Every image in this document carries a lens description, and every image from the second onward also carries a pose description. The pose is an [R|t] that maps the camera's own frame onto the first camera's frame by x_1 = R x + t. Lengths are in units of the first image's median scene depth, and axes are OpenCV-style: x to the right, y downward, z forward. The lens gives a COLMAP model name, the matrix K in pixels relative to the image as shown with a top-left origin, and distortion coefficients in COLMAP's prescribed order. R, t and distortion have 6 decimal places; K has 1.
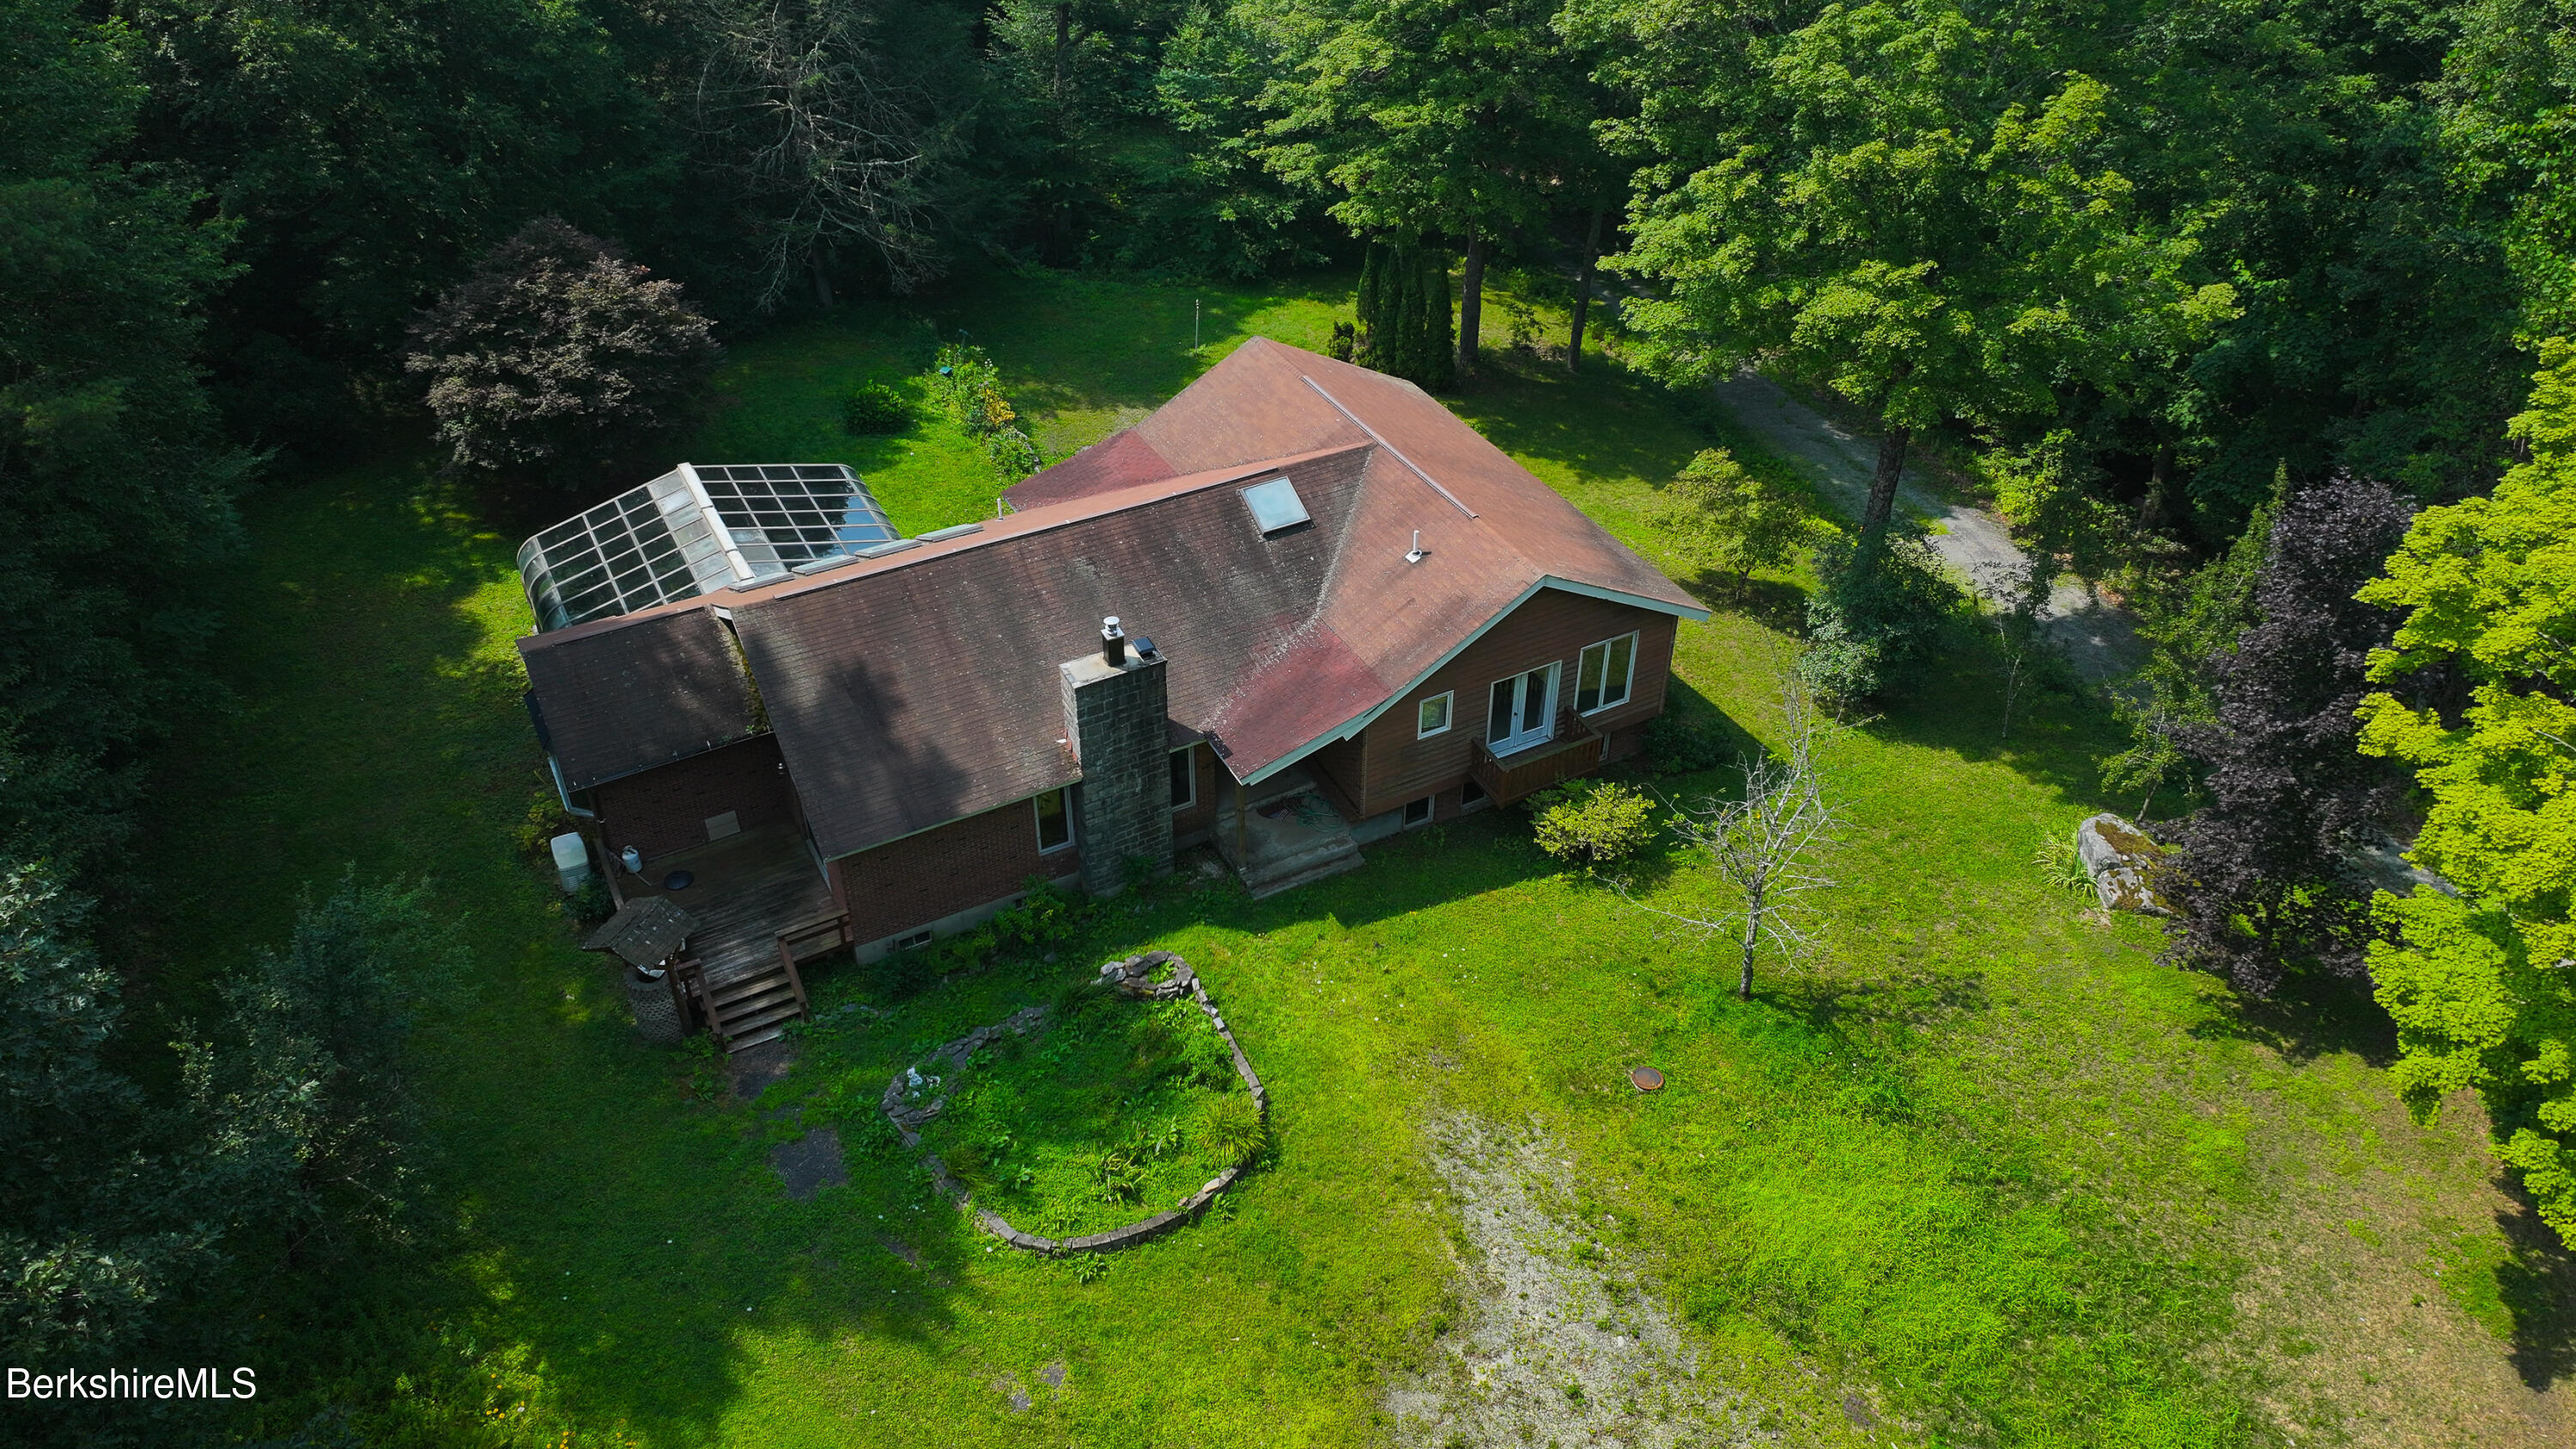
lens RADIAL K [[1851.4, 0, 1284.8], [0, 1851.4, 671.6], [0, 0, 1]] dist [0.022911, 0.000921]
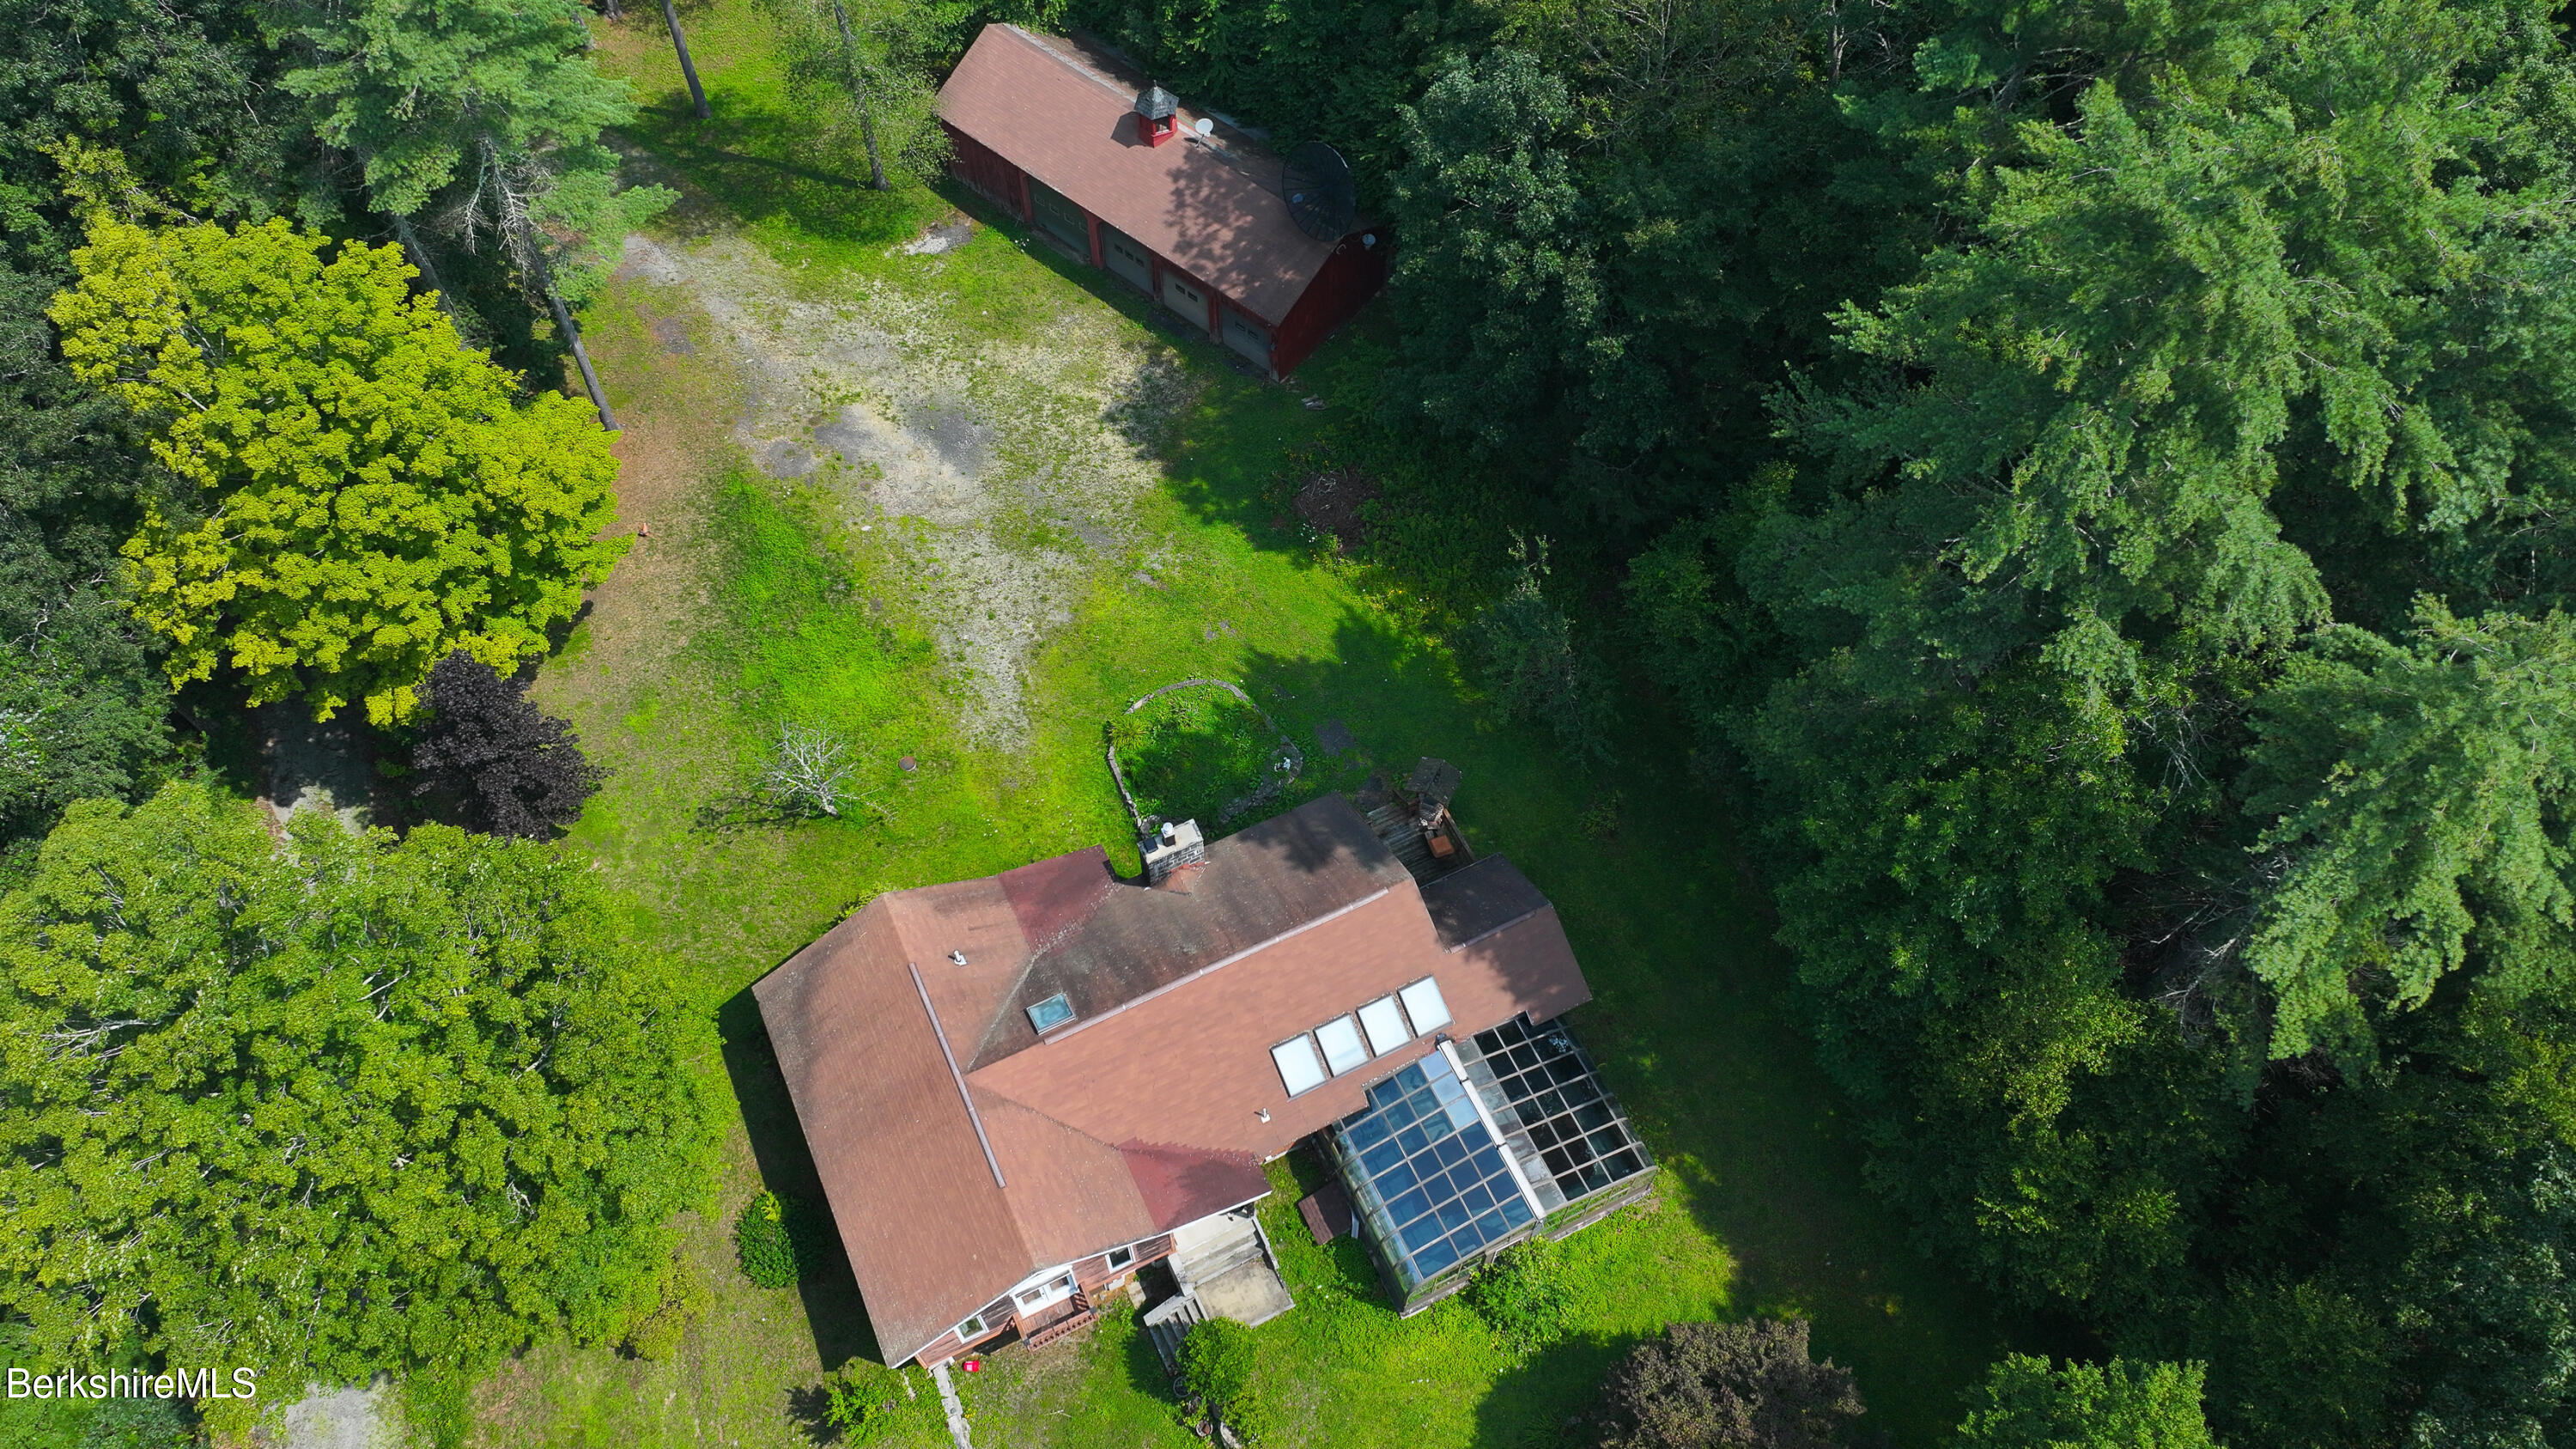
lens RADIAL K [[1851.4, 0, 1284.8], [0, 1851.4, 671.6], [0, 0, 1]] dist [0.022911, 0.000921]
pose [[-0.998962, -0.045530, -0.001540, -0.205759], [0.000342, -0.041307, 0.999146, -1.858604], [-0.045554, 0.998109, 0.041279, 0.885473]]
